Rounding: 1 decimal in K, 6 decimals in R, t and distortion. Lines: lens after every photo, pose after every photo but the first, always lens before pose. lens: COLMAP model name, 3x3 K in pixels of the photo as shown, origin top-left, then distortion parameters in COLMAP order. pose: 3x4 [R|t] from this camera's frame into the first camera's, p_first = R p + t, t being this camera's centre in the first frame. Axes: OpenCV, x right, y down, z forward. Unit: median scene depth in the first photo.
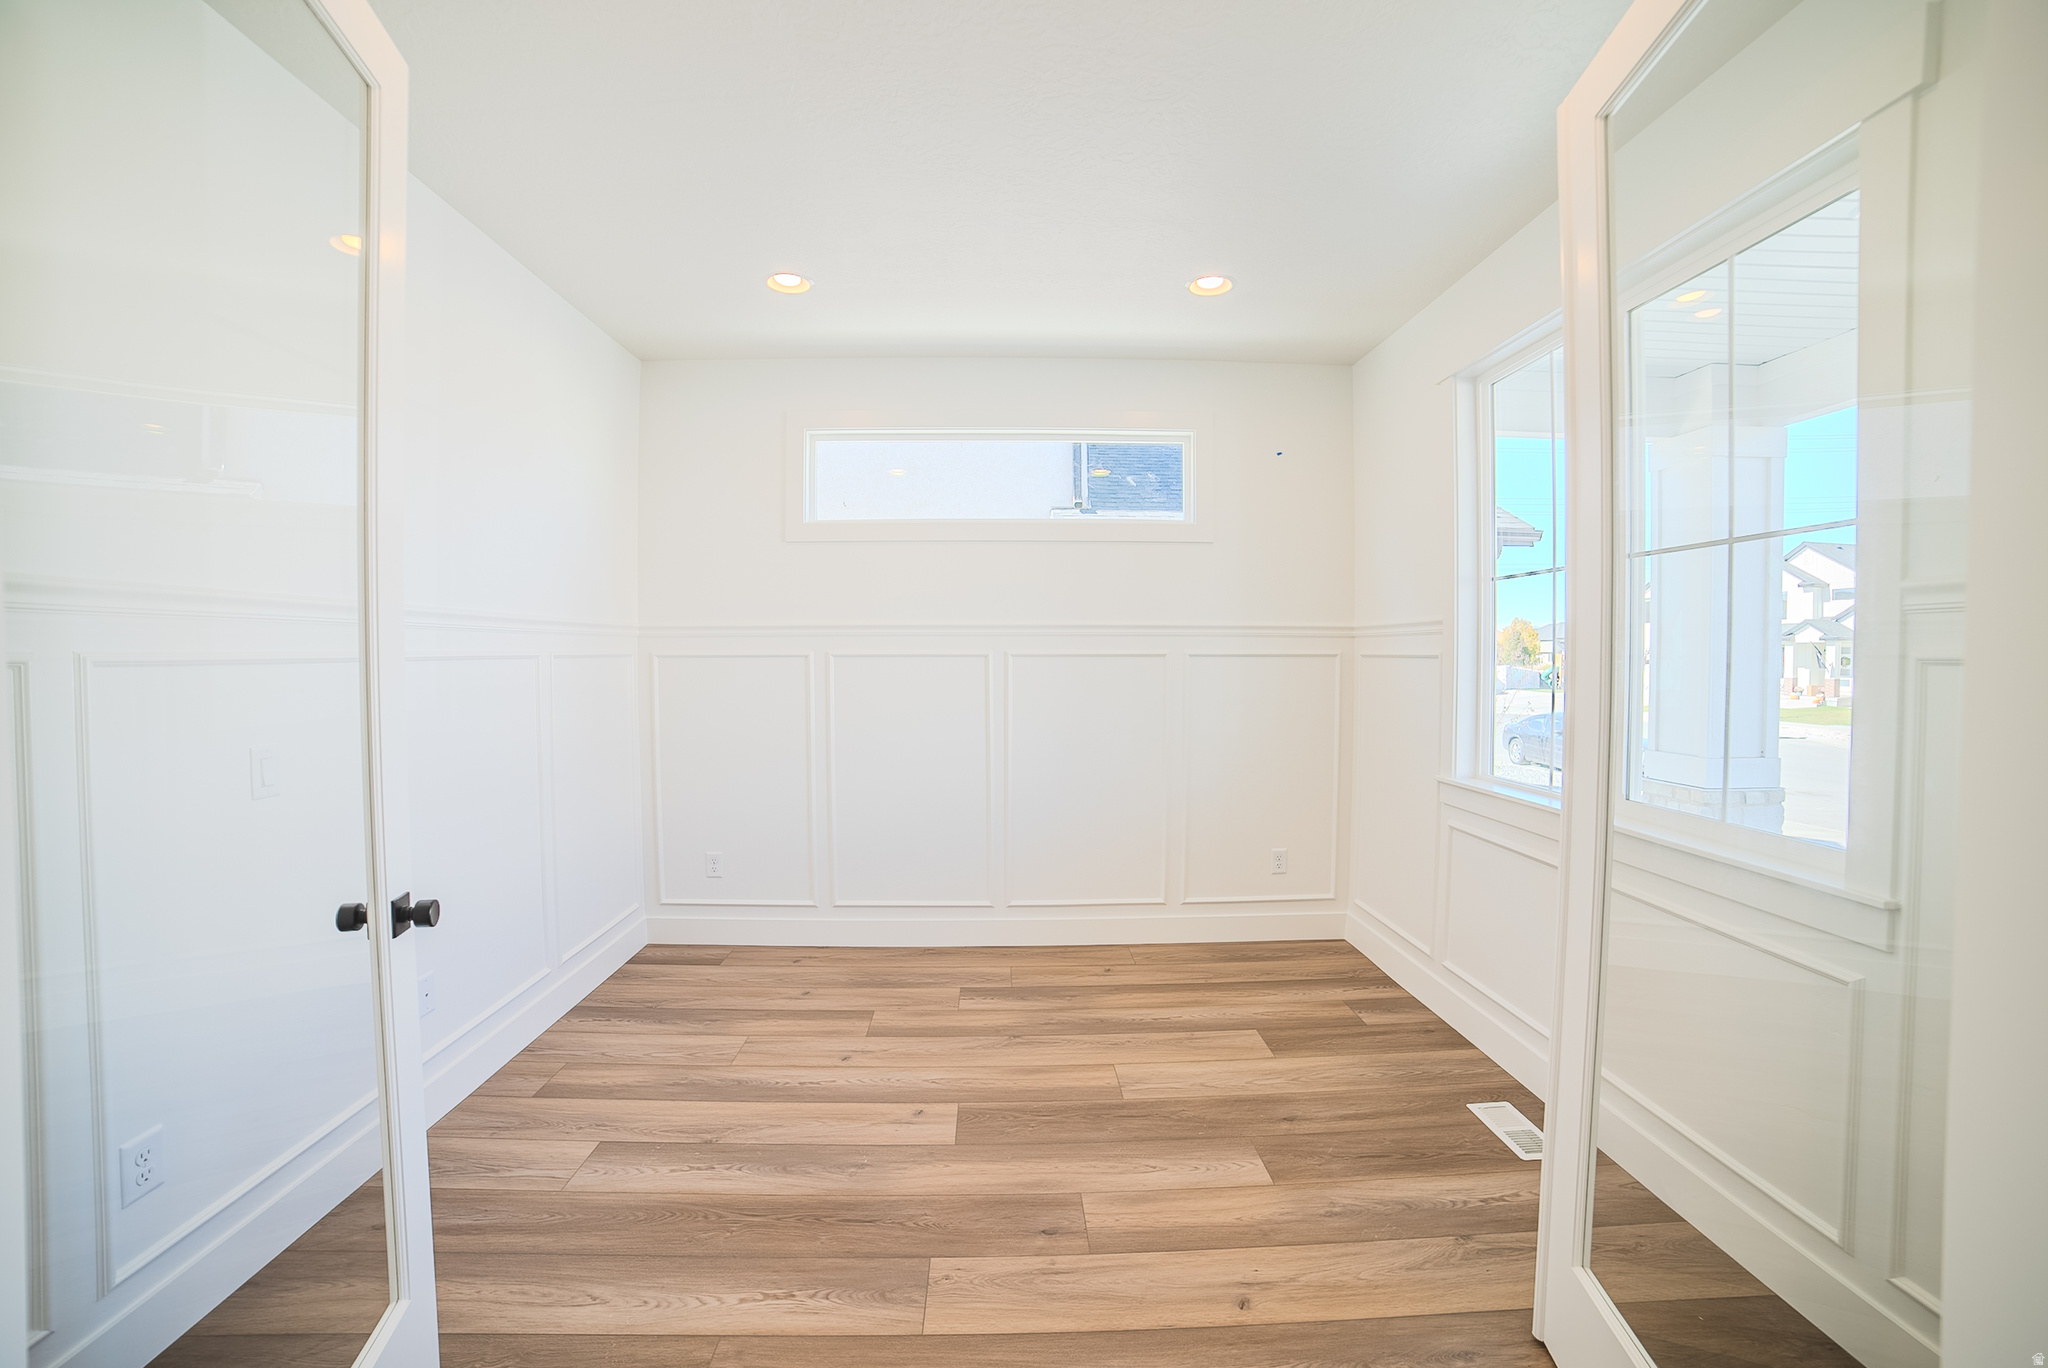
lens RADIAL K [[855.1, 0, 1028.2], [0, 855.1, 674.0], [0, 0, 1]] dist [-0.113838, 0.043804]
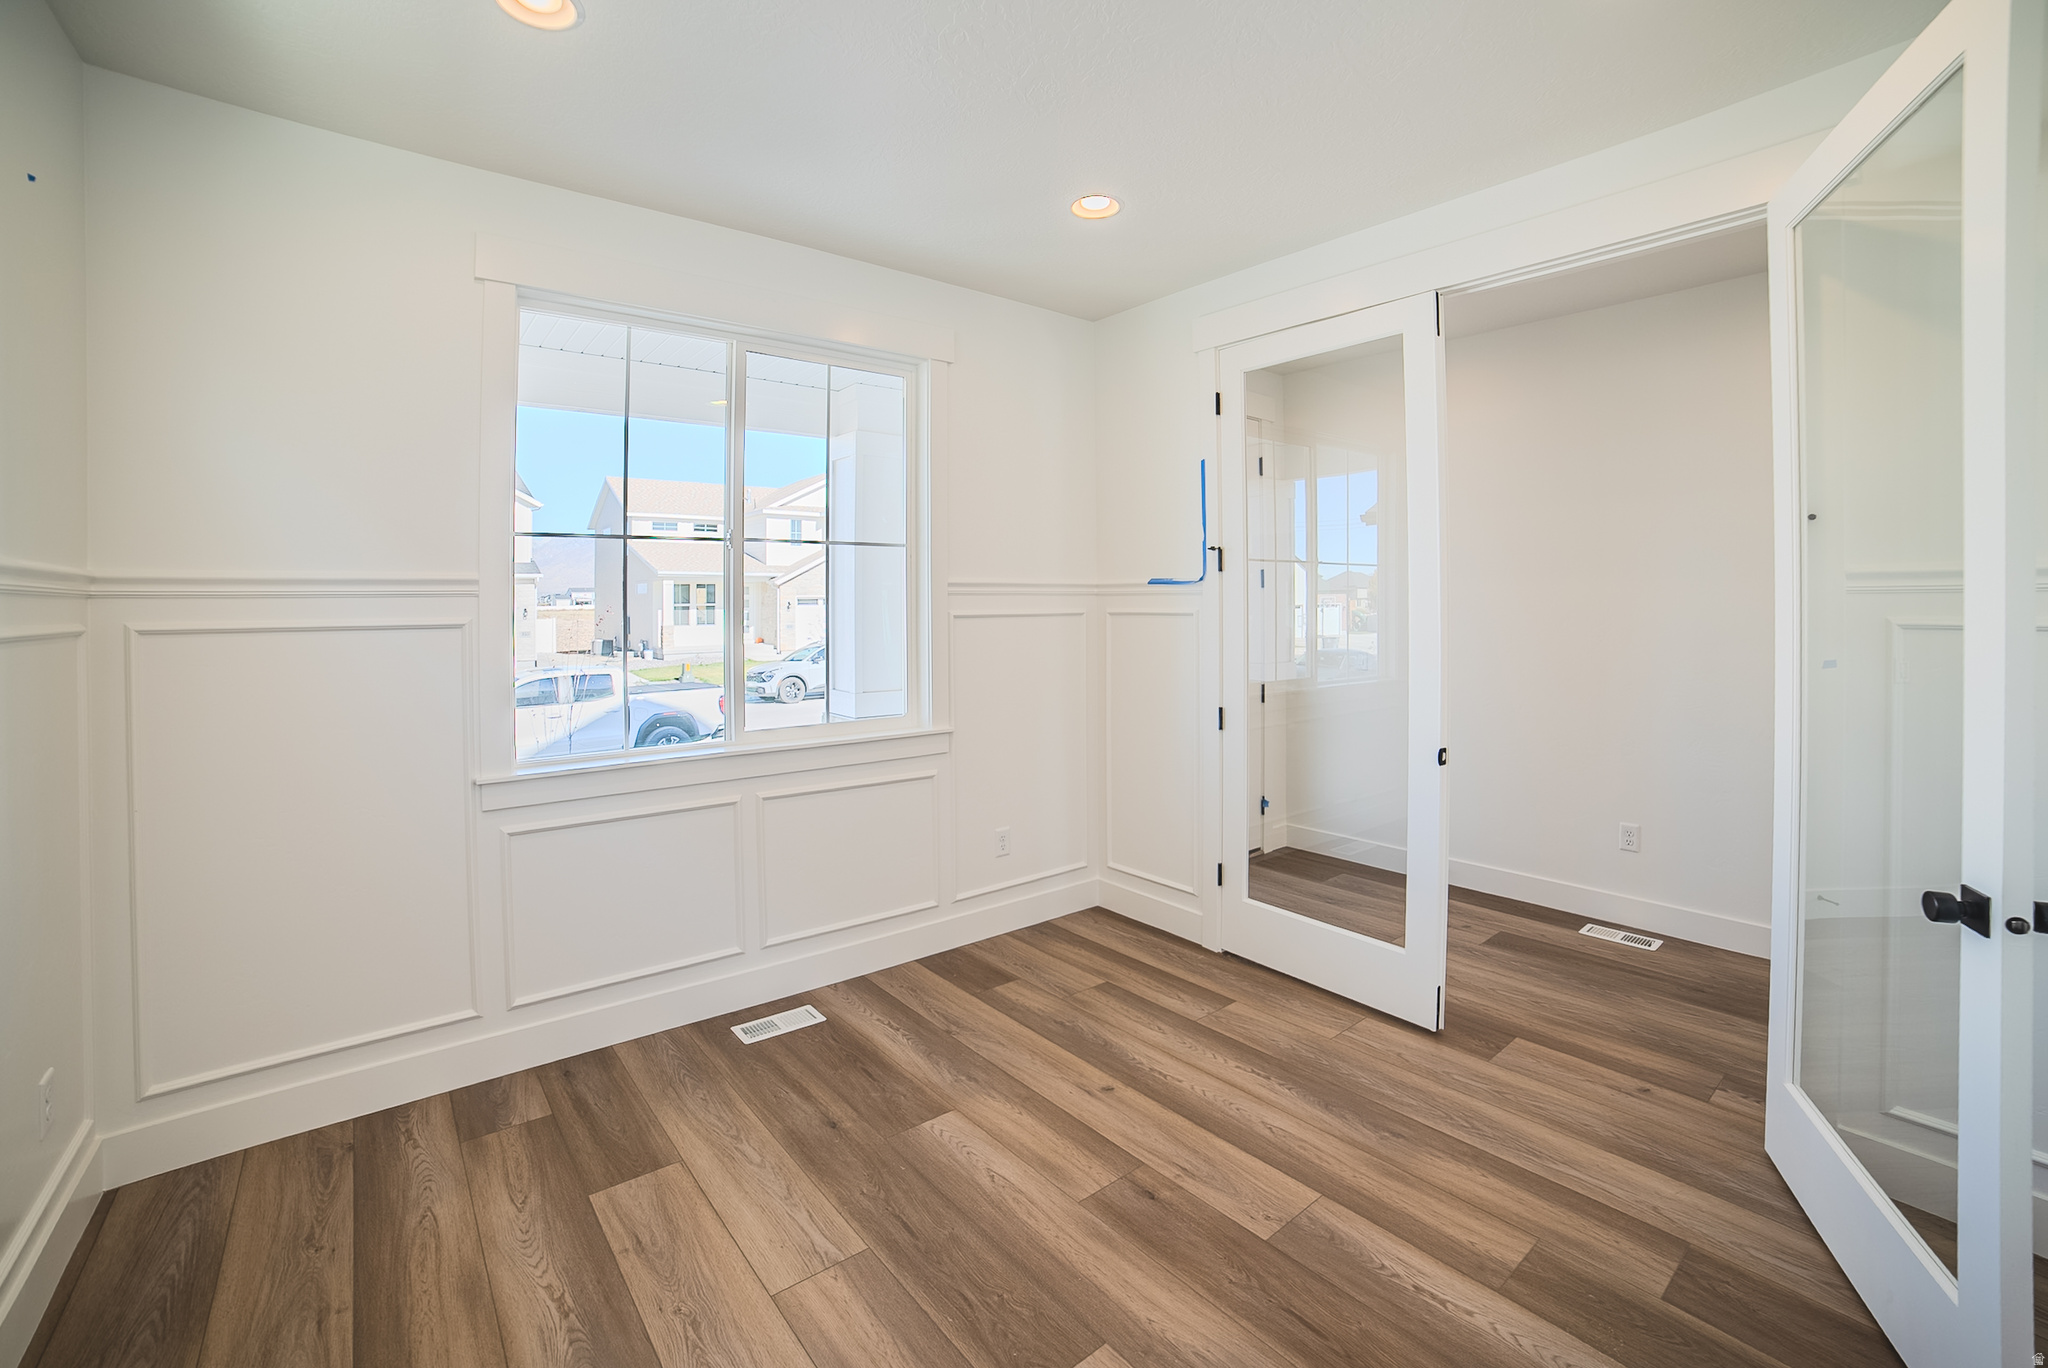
lens RADIAL K [[855.1, 0, 1028.2], [0, 855.1, 674.0], [0, 0, 1]] dist [-0.113838, 0.043804]
pose [[-0.602245, -0.060995, 0.795978, -0.457817], [0.022911, 0.995346, 0.093608, -0.036337], [-0.797983, 0.074612, -0.598044, 1.182928]]
